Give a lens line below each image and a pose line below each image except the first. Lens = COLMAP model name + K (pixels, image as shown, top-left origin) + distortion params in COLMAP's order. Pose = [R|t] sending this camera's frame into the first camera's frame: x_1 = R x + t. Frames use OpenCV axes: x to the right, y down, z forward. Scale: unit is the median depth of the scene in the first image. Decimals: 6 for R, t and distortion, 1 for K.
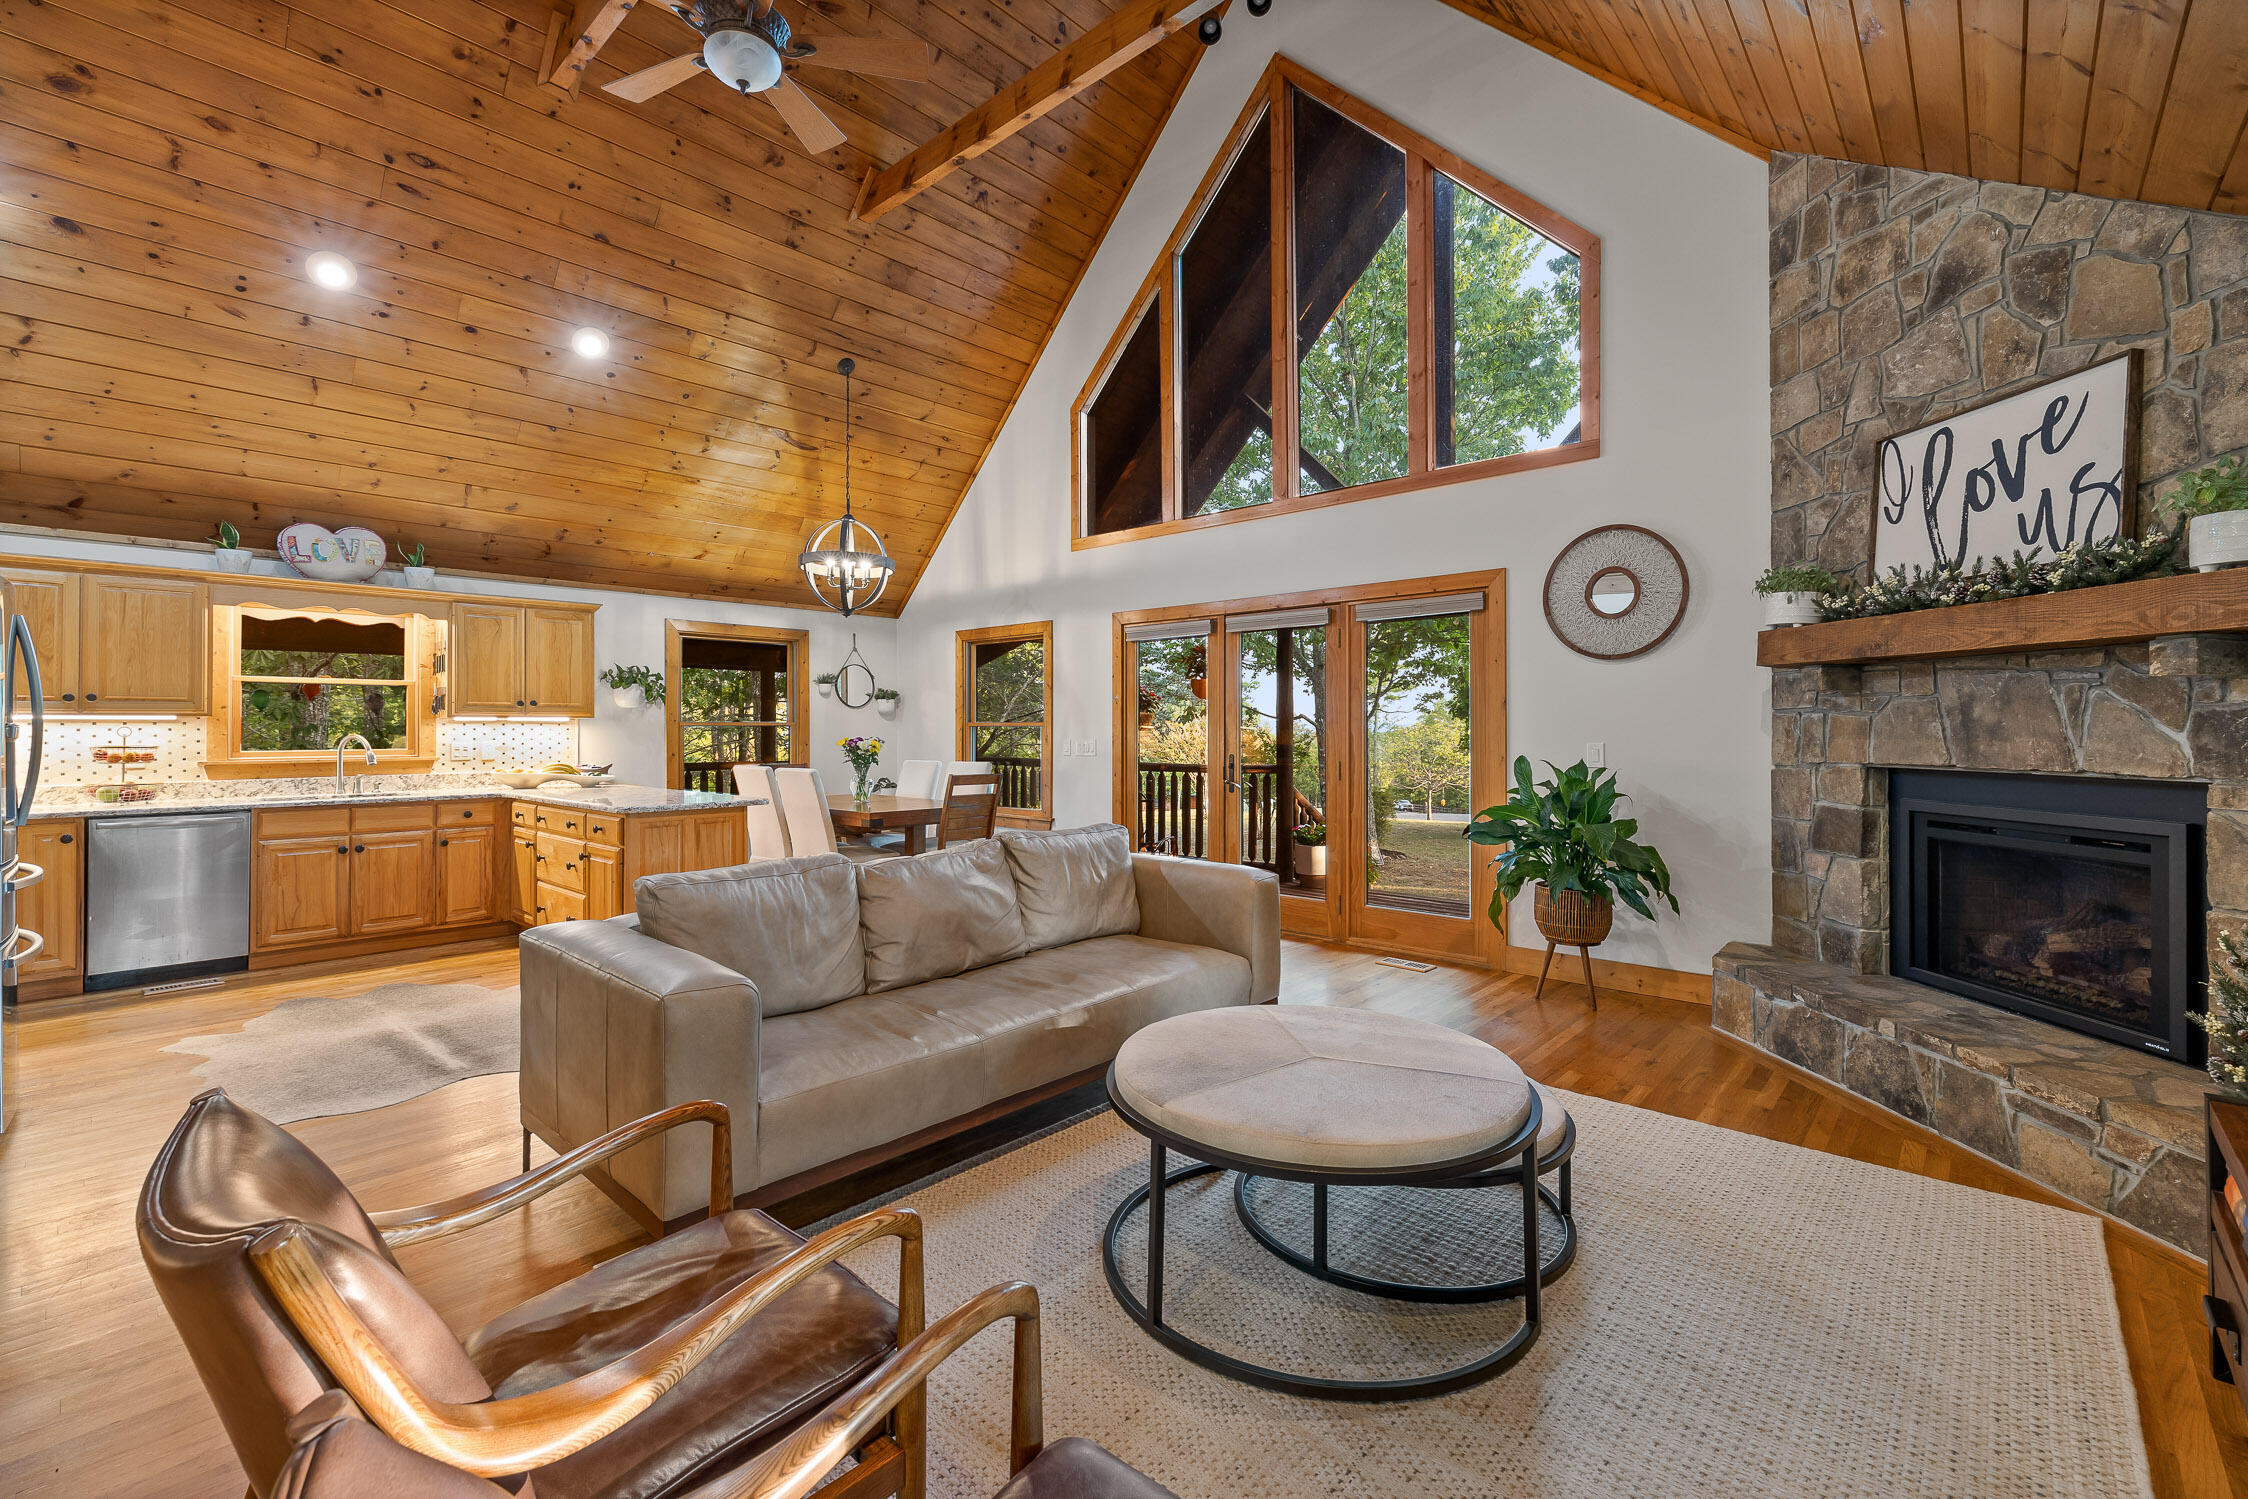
lens RADIAL K [[965.2, 0, 1121.1], [0, 965.2, 719.3], [0, 0, 1]] dist [-0.000428, 0.000160]
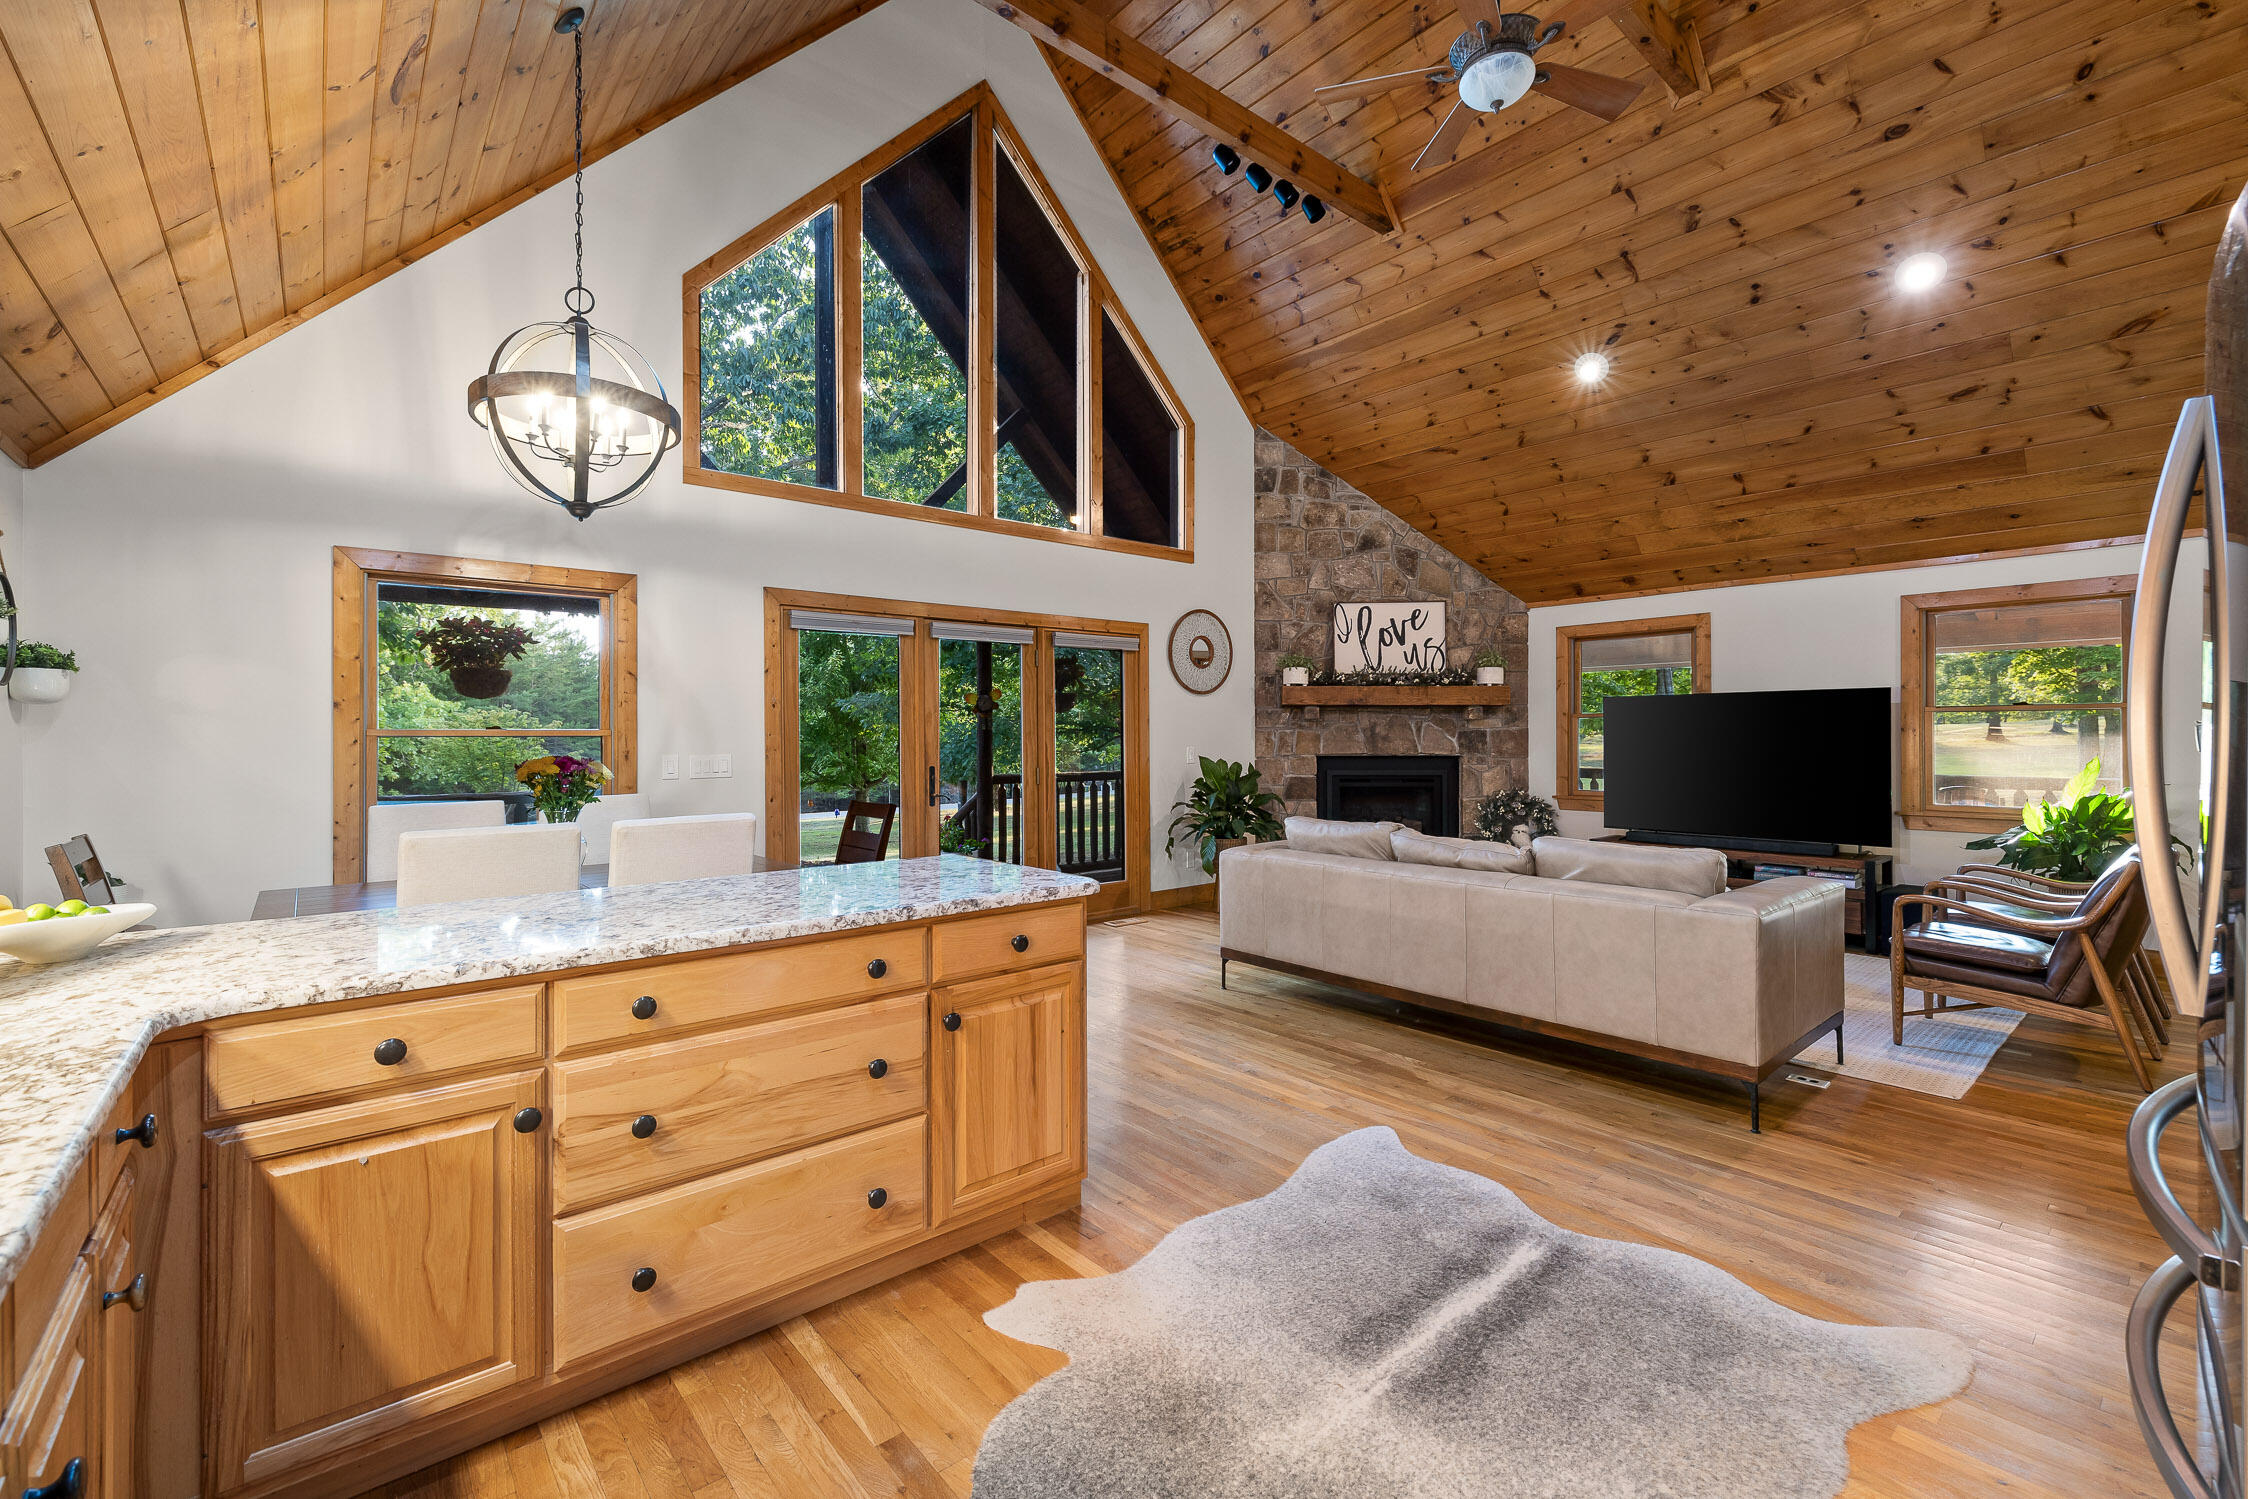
lens RADIAL K [[956.6, 0, 1123.0], [0, 956.6, 733.5], [0, 0, 1]] dist [-0.000230, 0.000430]
pose [[0.125984, 0.004986, 0.992020, -1.065238], [-0.005932, 0.999973, -0.004273, 0.009962], [-0.992015, -0.005346, 0.126010, 0.929887]]
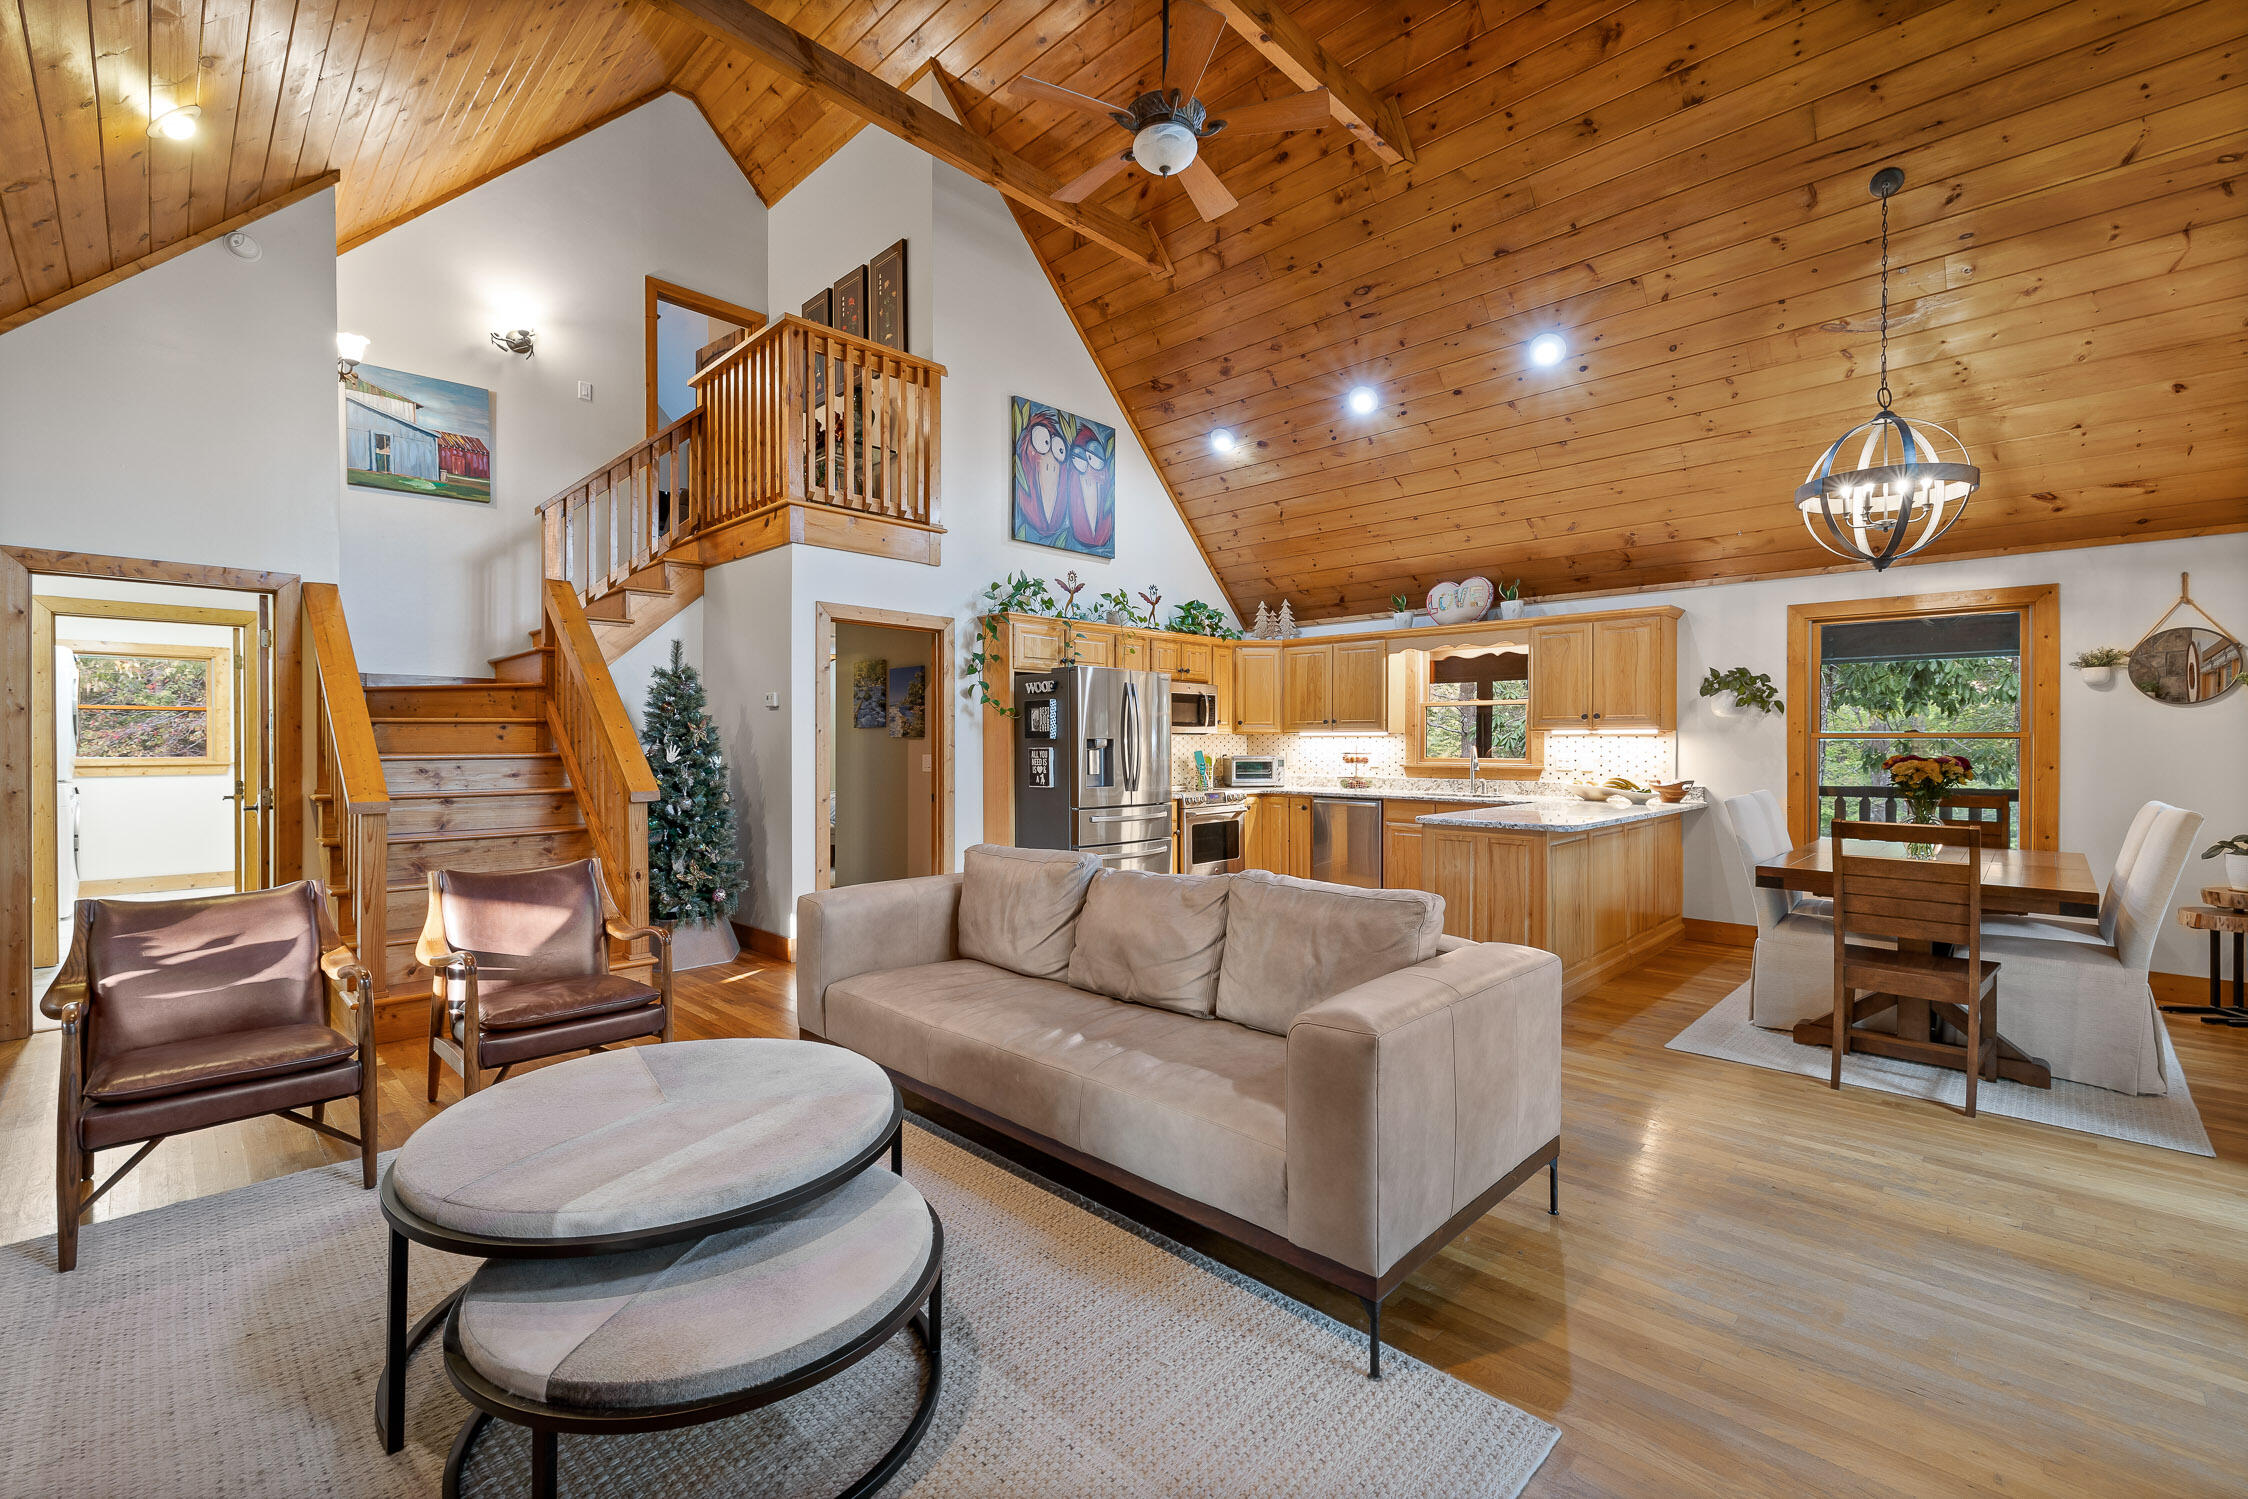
lens RADIAL K [[952.5, 0, 1119.5], [0, 952.5, 747.3], [0, 0, 1]] dist [-0.000753, 0.000561]
pose [[-0.031721, 0.007514, -0.999469, 0.535536], [0.009348, 0.999930, 0.007221, 0.005554], [0.999453, -0.009114, -0.031789, 0.720046]]
